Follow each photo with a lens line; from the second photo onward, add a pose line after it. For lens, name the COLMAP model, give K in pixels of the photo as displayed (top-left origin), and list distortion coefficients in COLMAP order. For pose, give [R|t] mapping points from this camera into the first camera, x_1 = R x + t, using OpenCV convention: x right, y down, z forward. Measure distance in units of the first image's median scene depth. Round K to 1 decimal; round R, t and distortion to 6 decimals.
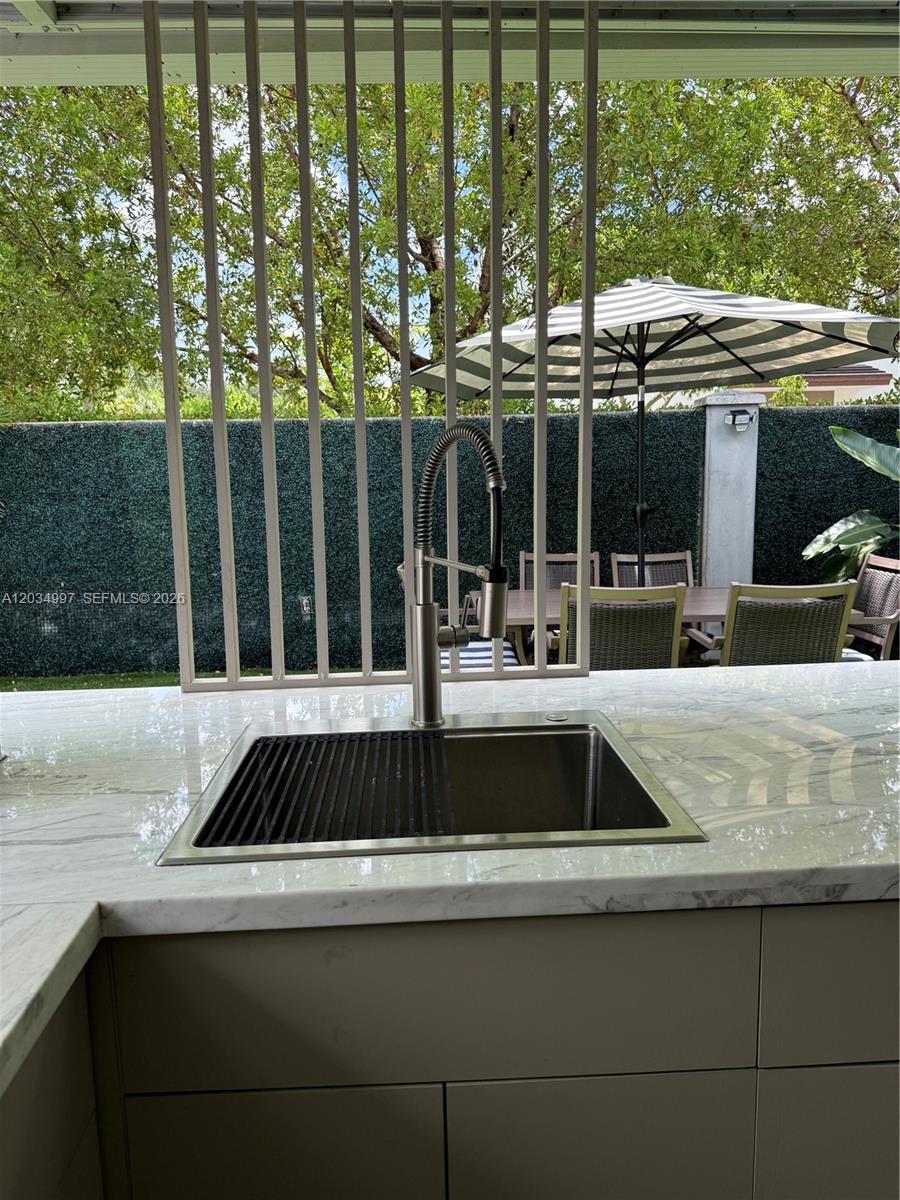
lens RADIAL K [[843.8, 0, 450.0], [0, 843.8, 600.0], [0, 0, 1]] dist [0.158391, -0.308596]
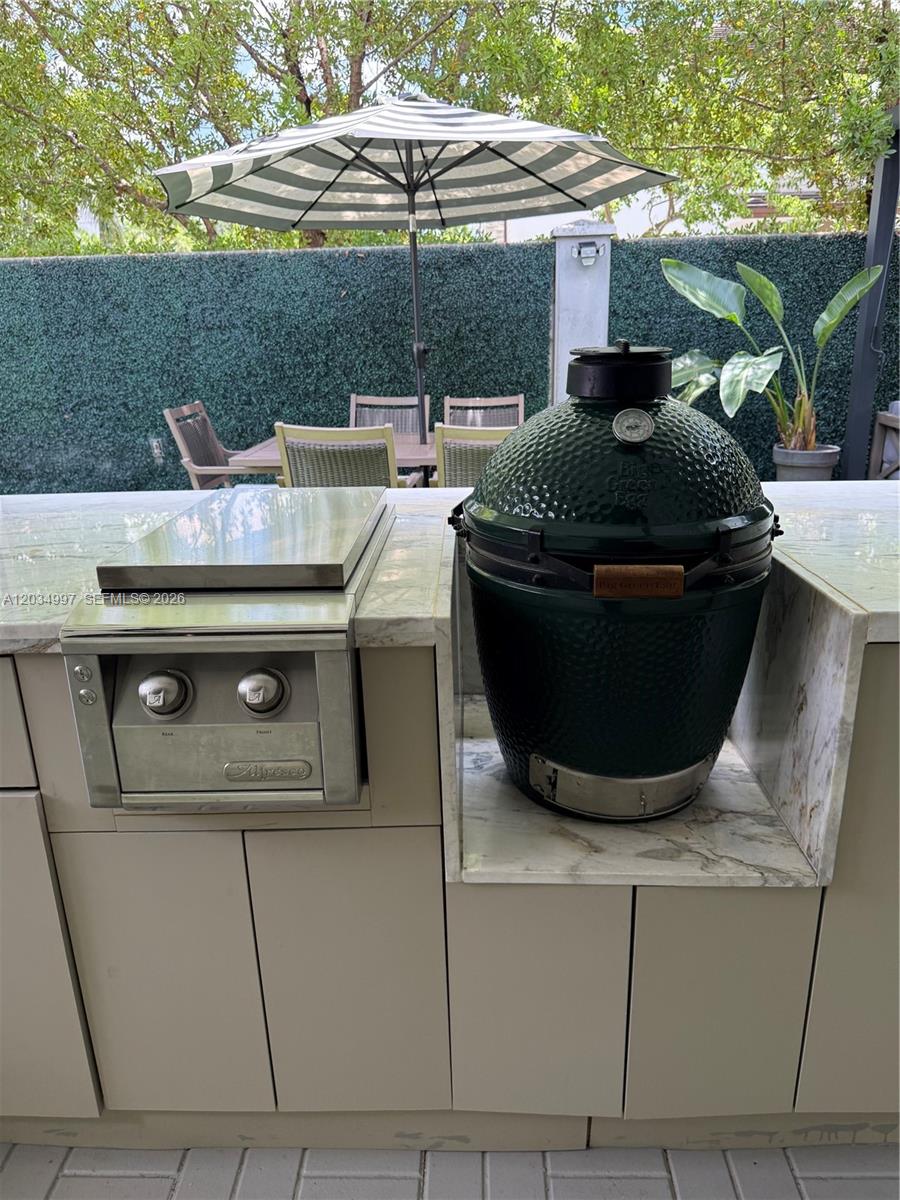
lens RADIAL K [[843.8, 0, 450.0], [0, 843.8, 600.0], [0, 0, 1]] dist [0.158391, -0.308596]
pose [[0.998121, 0.014648, -0.059503, 0.245113], [-0.004206, 0.985096, 0.171952, 0.007471], [0.061135, -0.171379, 0.983307, -0.017642]]
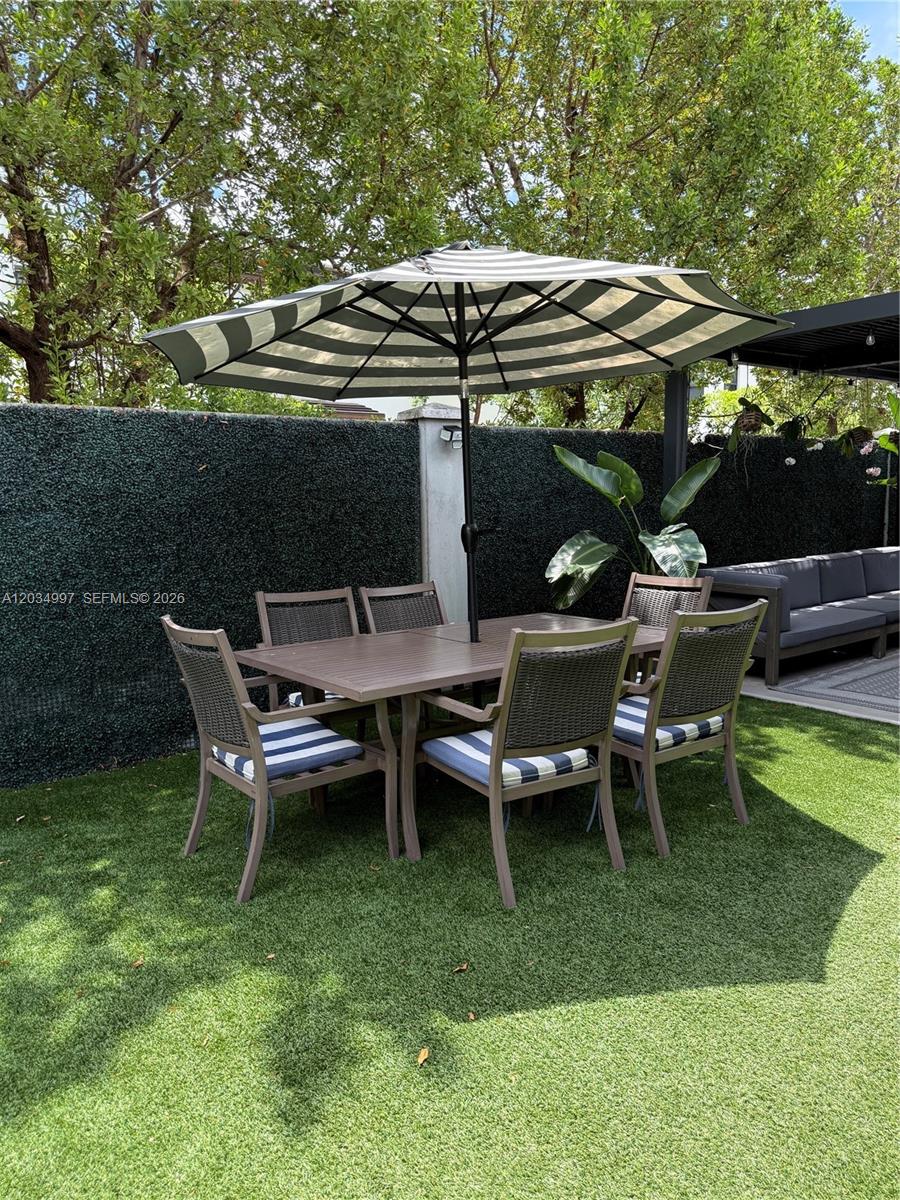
lens RADIAL K [[843.8, 0, 450.0], [0, 843.8, 600.0], [0, 0, 1]] dist [0.158391, -0.308596]
pose [[0.814645, -0.066536, 0.576131, -0.200102], [0.088401, 0.996035, -0.009969, -0.026003], [-0.573184, 0.059052, 0.817296, 0.267102]]
